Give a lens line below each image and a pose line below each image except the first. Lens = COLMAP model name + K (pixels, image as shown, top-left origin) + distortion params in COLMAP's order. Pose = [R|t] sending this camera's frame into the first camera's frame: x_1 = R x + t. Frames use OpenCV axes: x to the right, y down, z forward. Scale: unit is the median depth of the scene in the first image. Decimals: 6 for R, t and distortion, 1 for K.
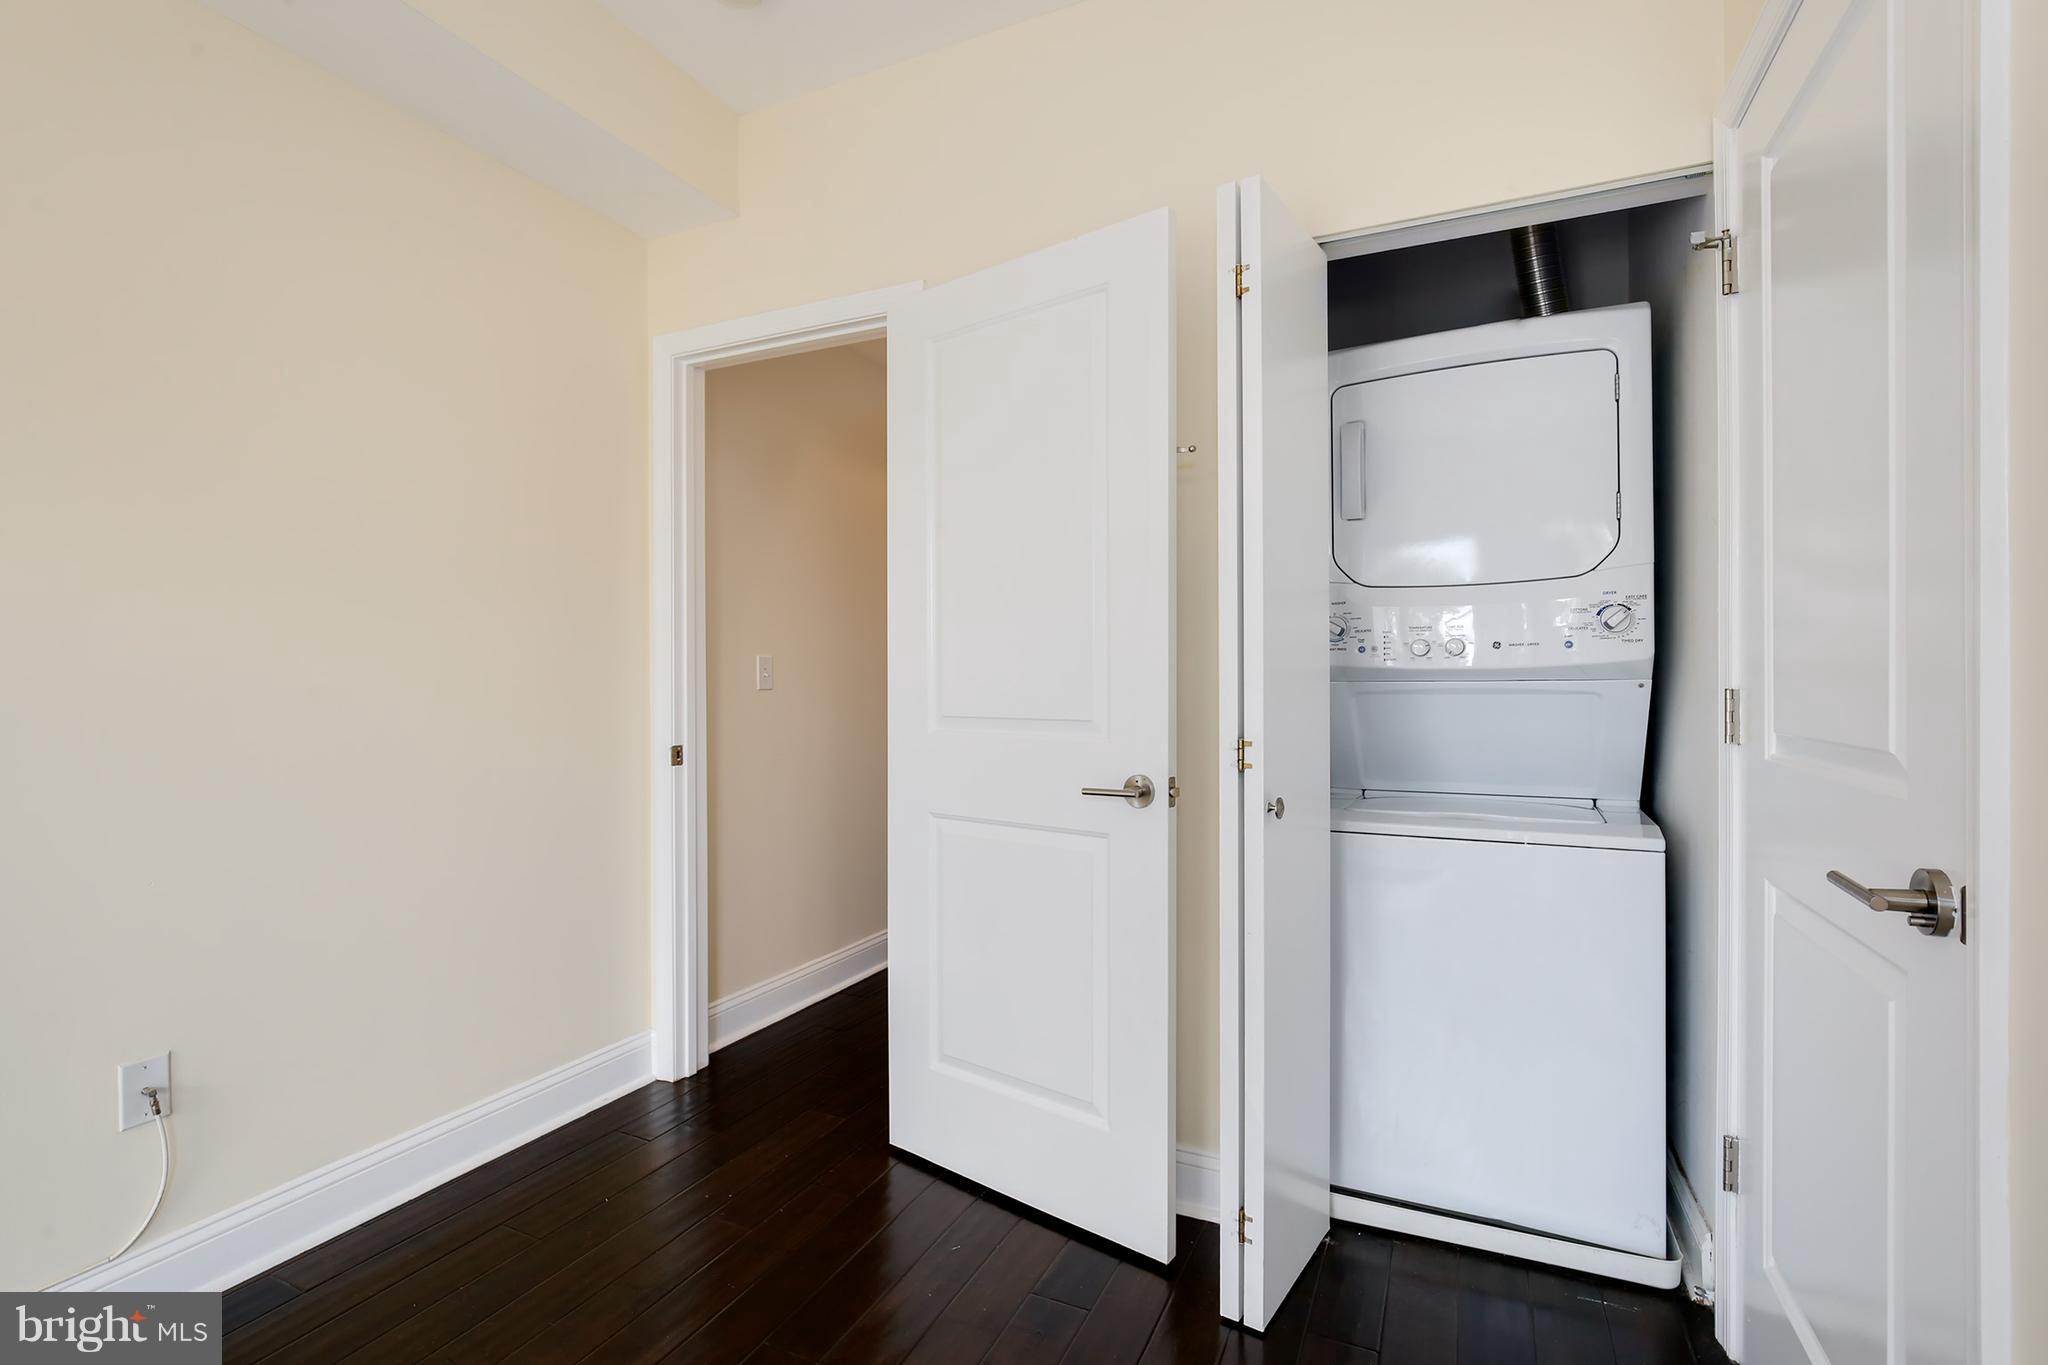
lens RADIAL K [[934.2, 0, 1025.5], [0, 934.2, 685.6], [0, 0, 1]] dist [-0.013071, 0.003885]
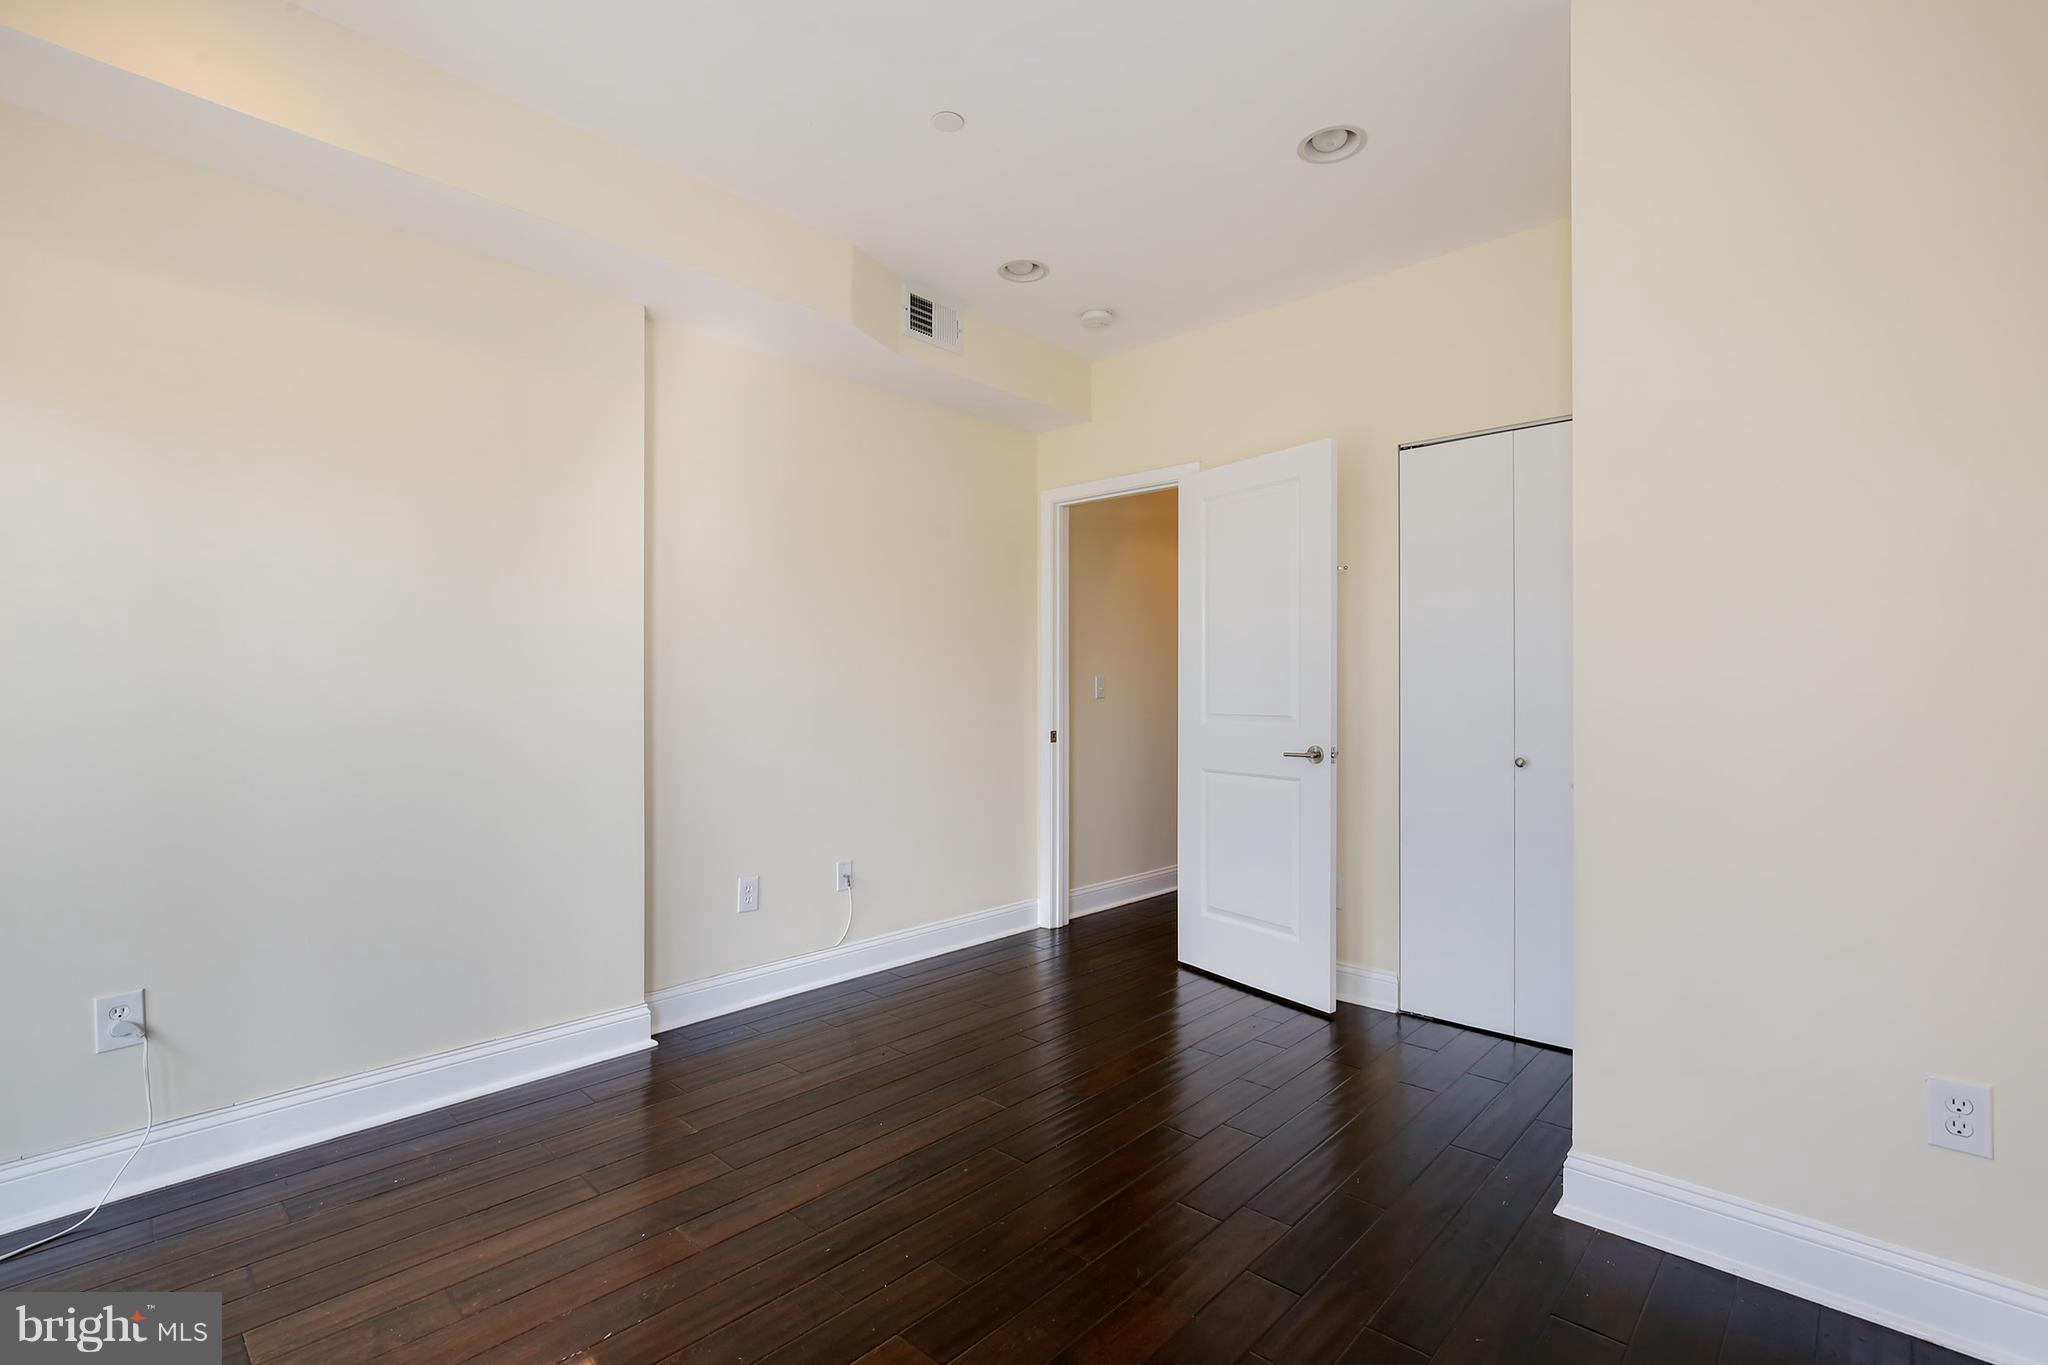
lens RADIAL K [[934.2, 0, 1023.8], [0, 934.2, 690.4], [0, 0, 1]] dist [-0.013071, 0.003885]
pose [[0.952063, 0.001665, -0.305897, 0.095102], [-0.002863, 0.999990, -0.003468, -0.003218], [0.305888, 0.004178, 0.952058, -0.636108]]
